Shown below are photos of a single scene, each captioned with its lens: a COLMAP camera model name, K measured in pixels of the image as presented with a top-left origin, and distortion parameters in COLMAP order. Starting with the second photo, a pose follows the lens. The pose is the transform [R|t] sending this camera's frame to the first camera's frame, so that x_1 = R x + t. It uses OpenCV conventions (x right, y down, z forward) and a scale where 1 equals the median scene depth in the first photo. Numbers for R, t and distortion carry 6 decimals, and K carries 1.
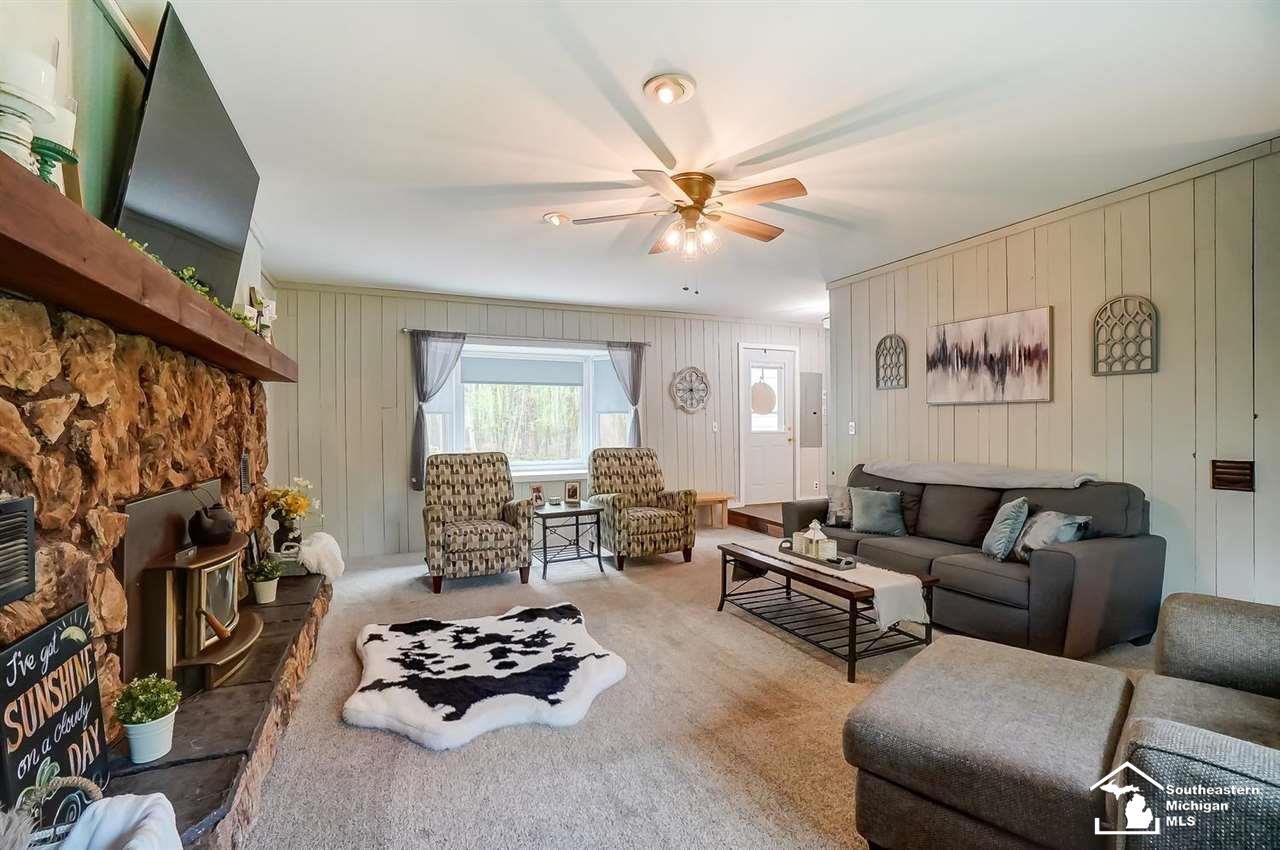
lens RADIAL K [[558.8, 0, 633.7], [0, 558.8, 425.6], [0, 0, 1]] dist [-0.000146, 0.000031]
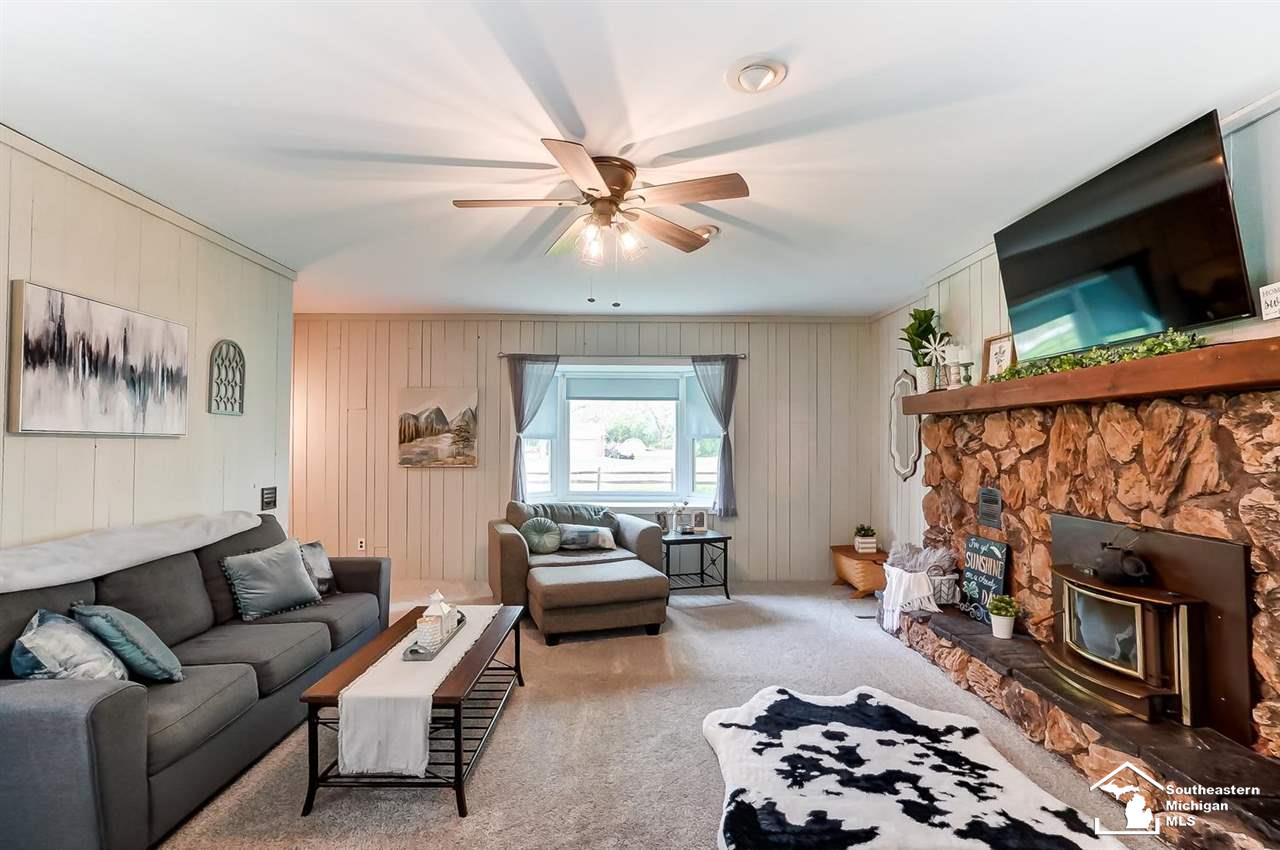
lens RADIAL K [[582.4, 0, 634.7], [0, 582.4, 426.7], [0, 0, 1]] dist [0.000352, -0.000175]
pose [[-0.914758, 0.011452, 0.403839, -0.291132], [0.001690, 0.999698, -0.024519, -0.042947], [-0.403998, -0.021747, -0.914501, 1.834816]]
